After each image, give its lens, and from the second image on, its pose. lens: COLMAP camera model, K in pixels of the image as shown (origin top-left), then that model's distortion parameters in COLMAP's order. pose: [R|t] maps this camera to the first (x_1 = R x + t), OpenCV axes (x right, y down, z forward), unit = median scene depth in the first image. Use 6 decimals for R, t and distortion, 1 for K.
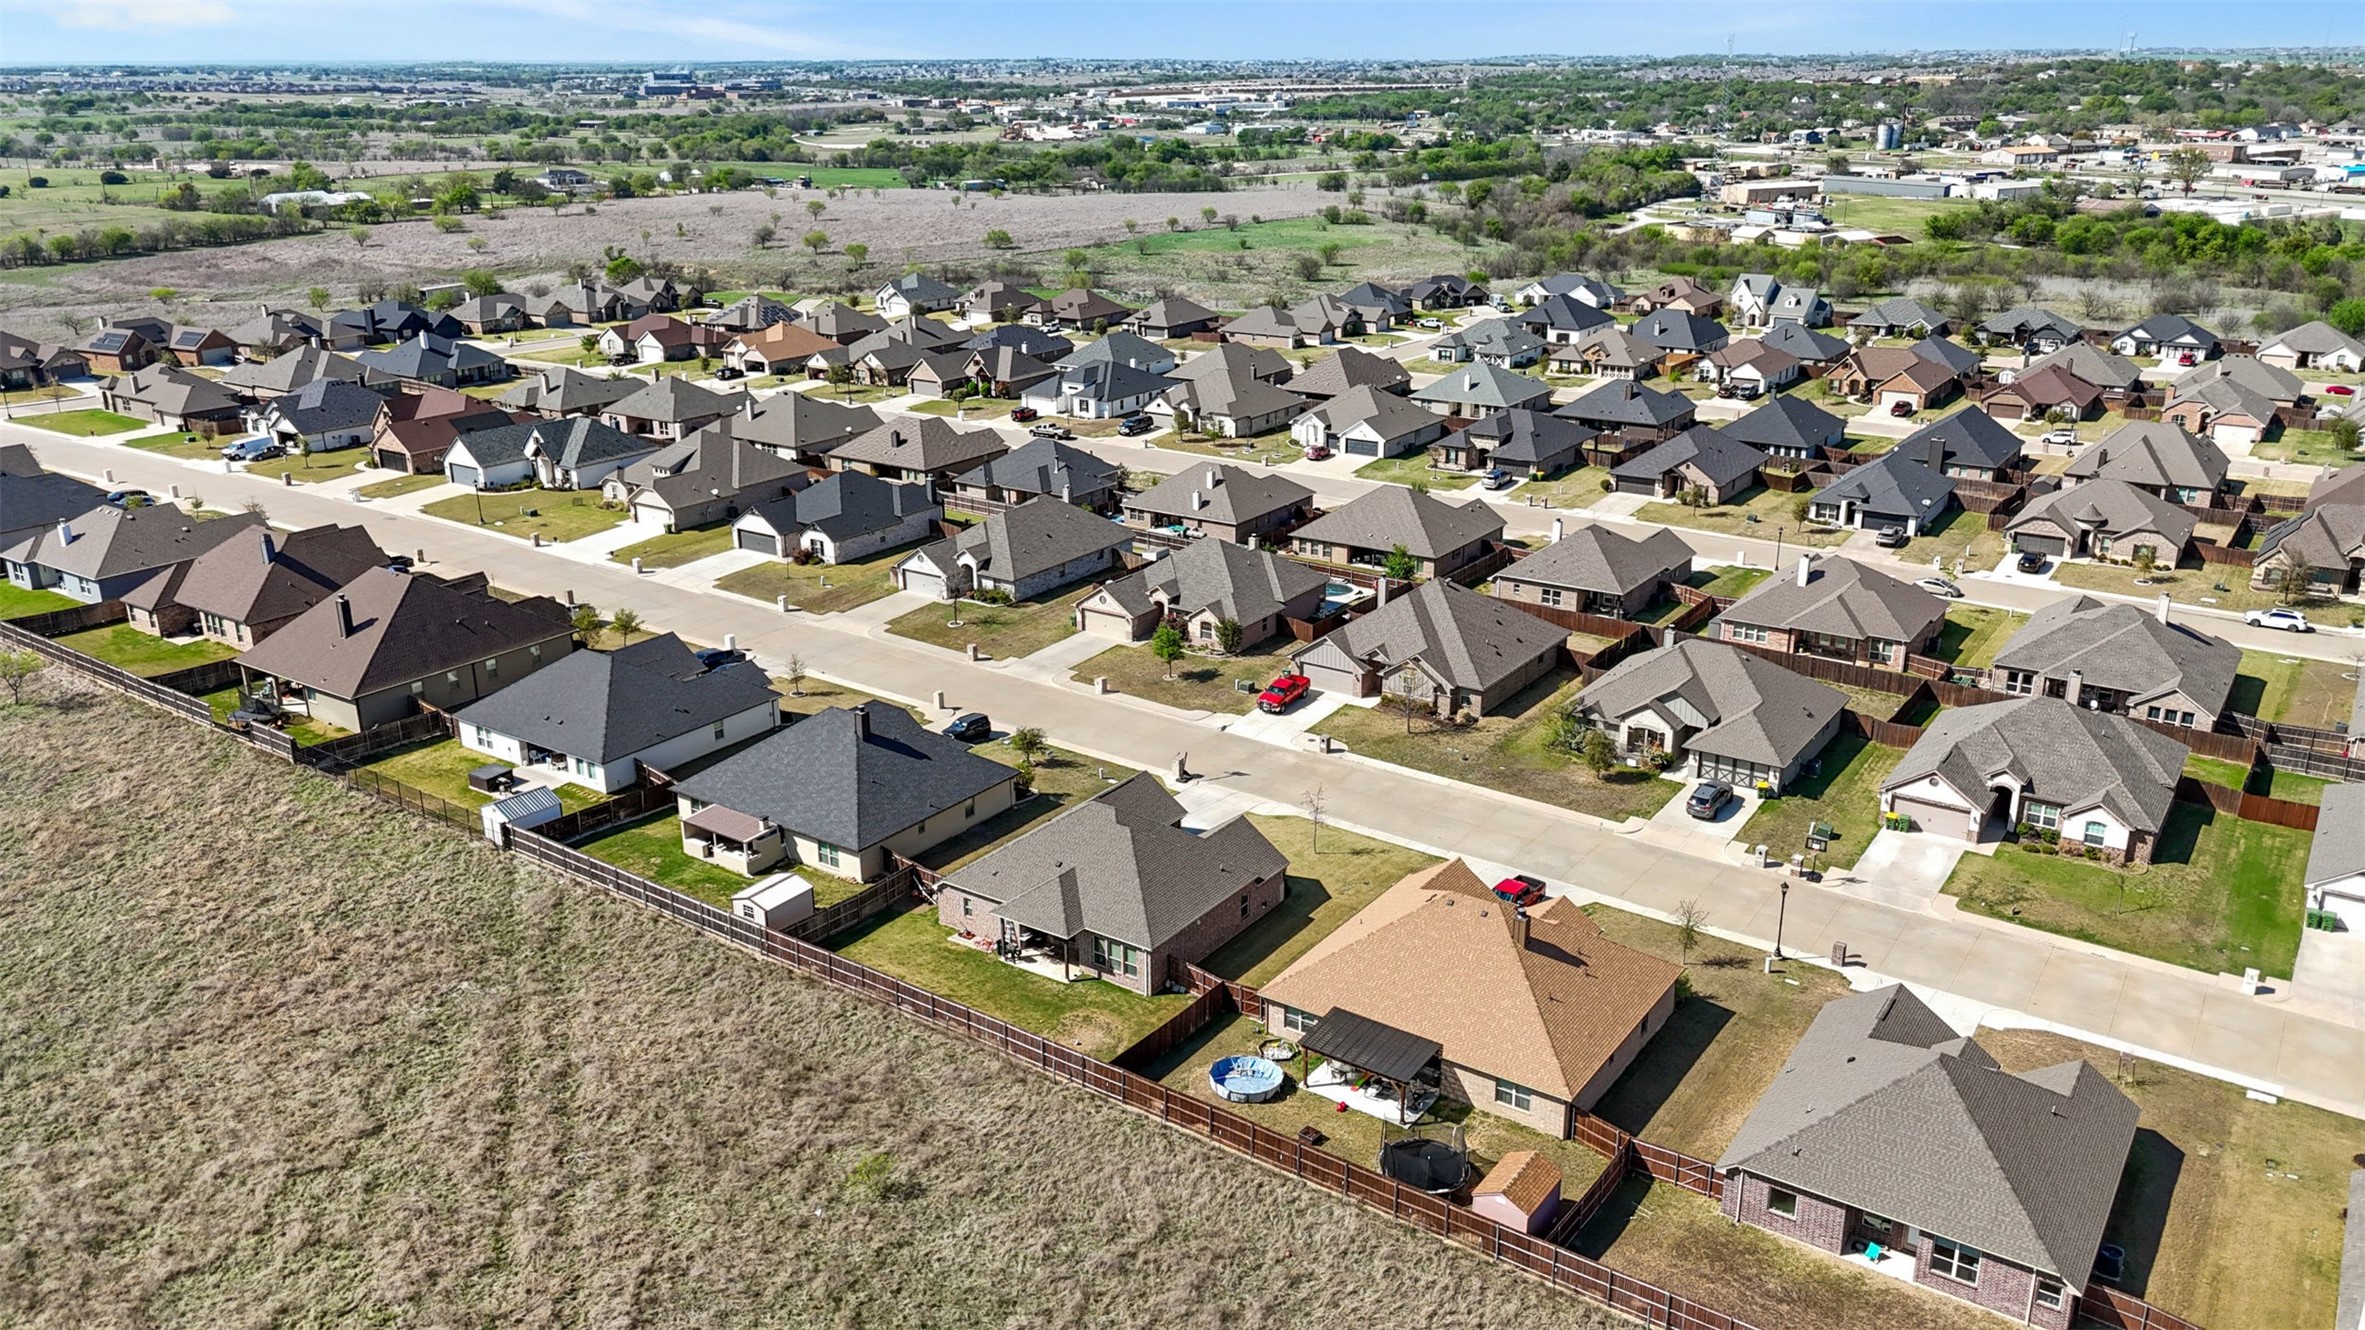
lens RADIAL K [[1743.9, 0, 1182.5], [0, 1743.9, 665.0], [0, 0, 1]] dist [0.027148, 0.000741]
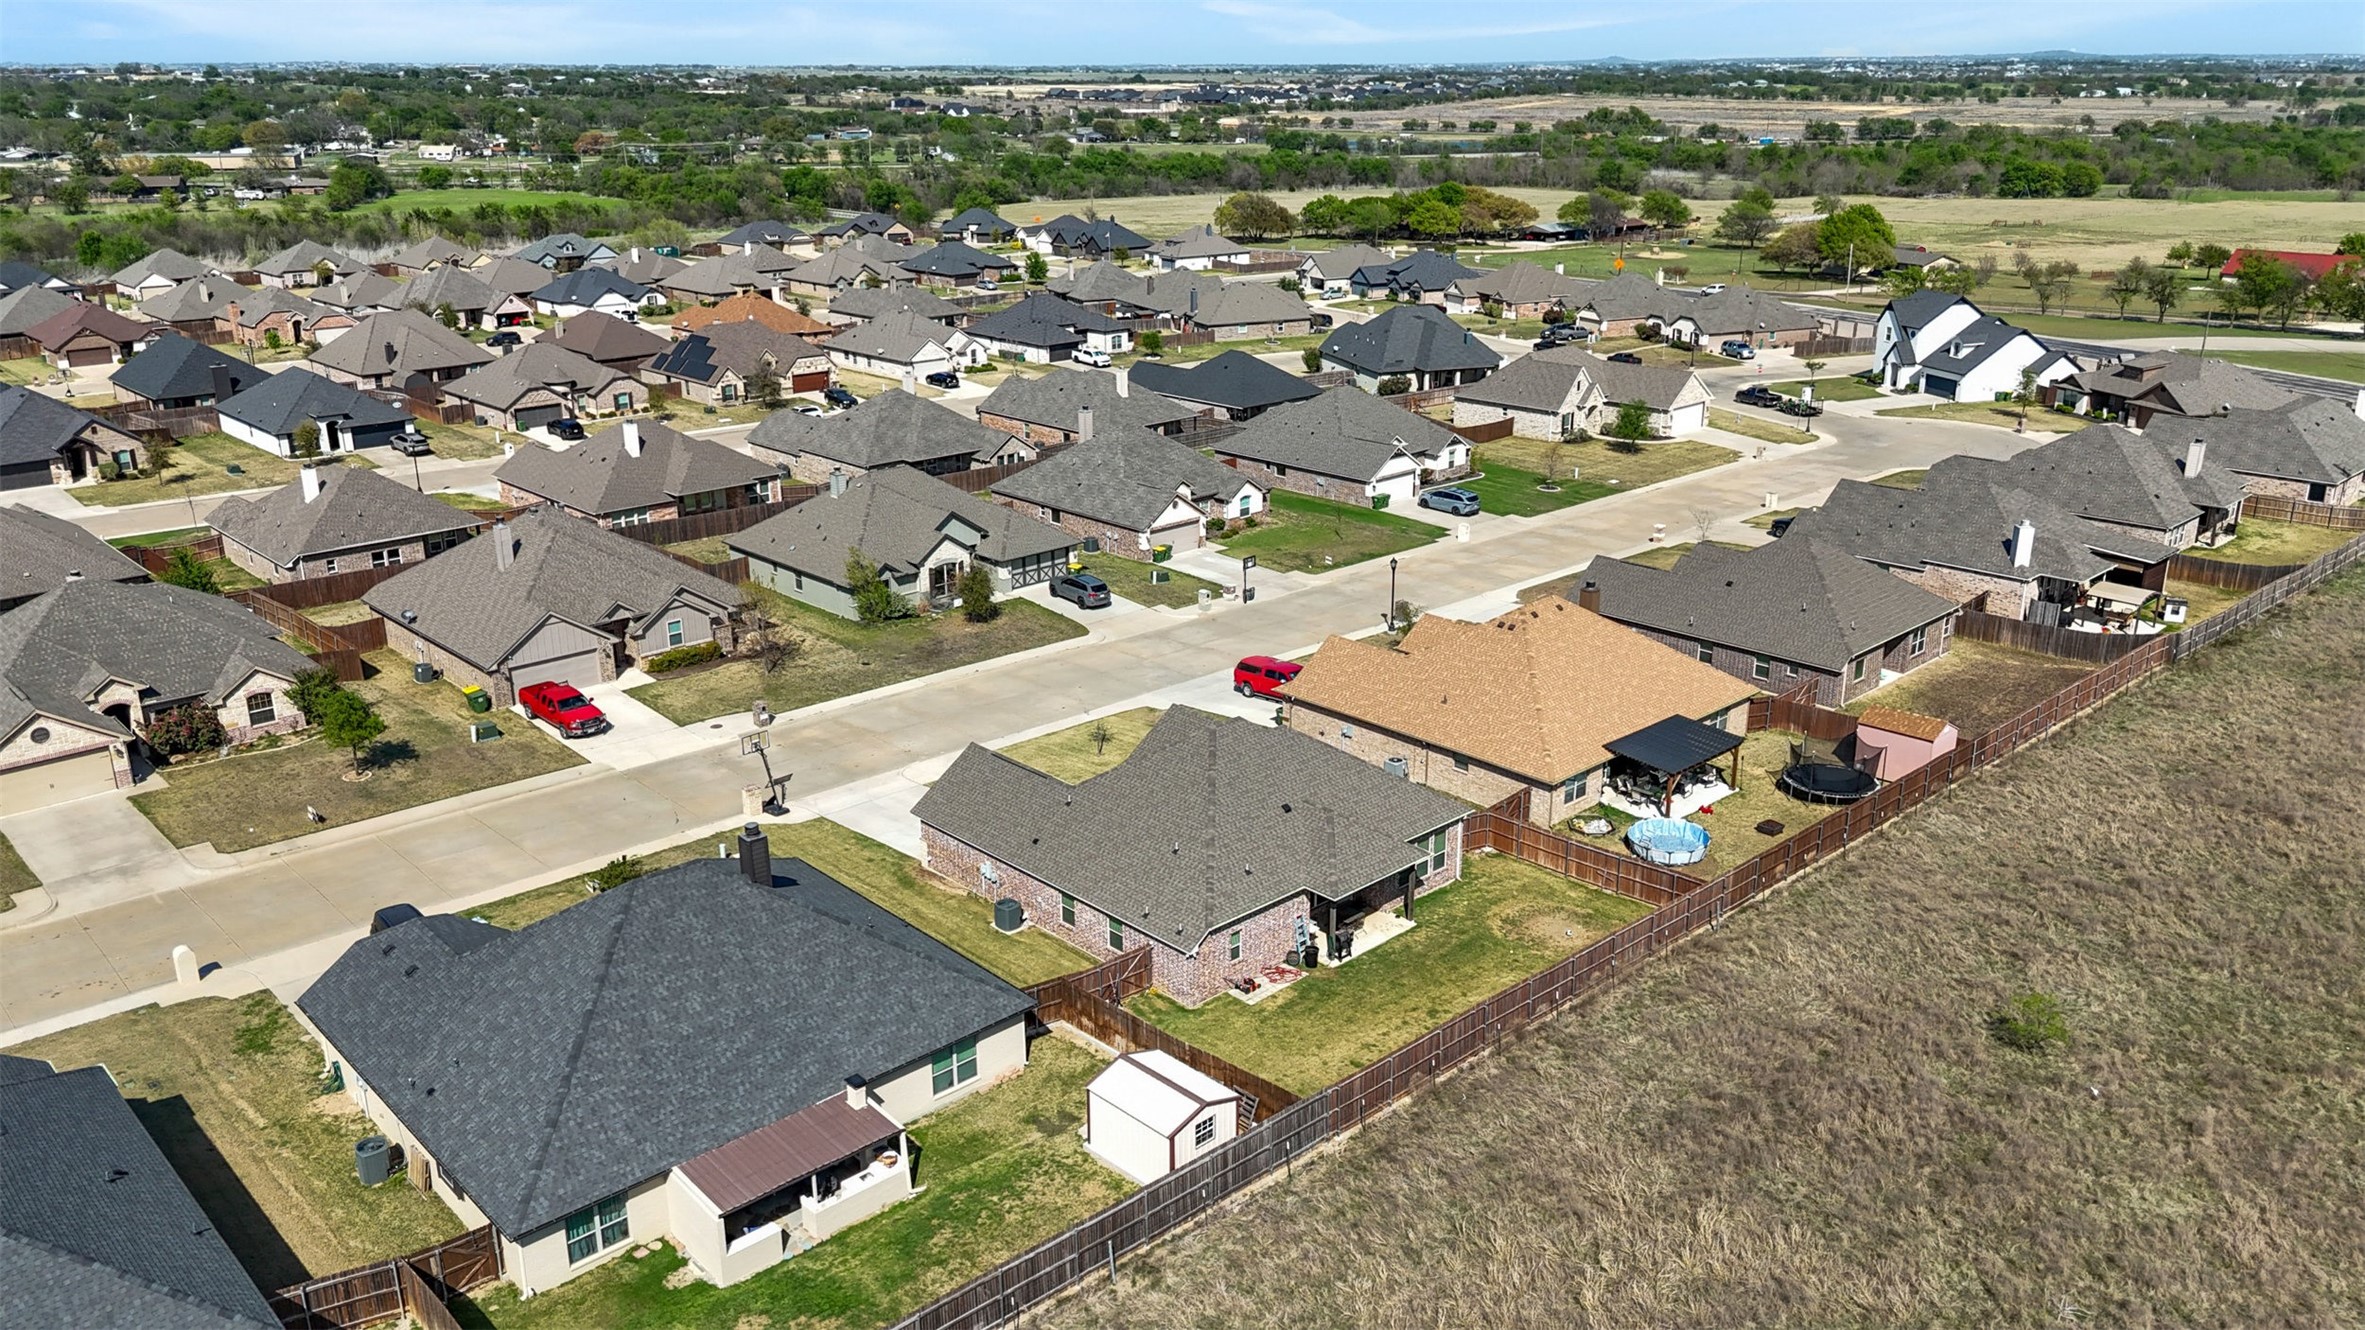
lens RADIAL K [[1743.9, 0, 1182.5], [0, 1743.9, 665.0], [0, 0, 1]] dist [0.027148, 0.000741]
pose [[0.199820, -0.309314, 0.929729, -0.538049], [0.319617, 0.917541, 0.236567, -0.085564], [-0.926238, 0.249886, 0.282205, 0.649052]]
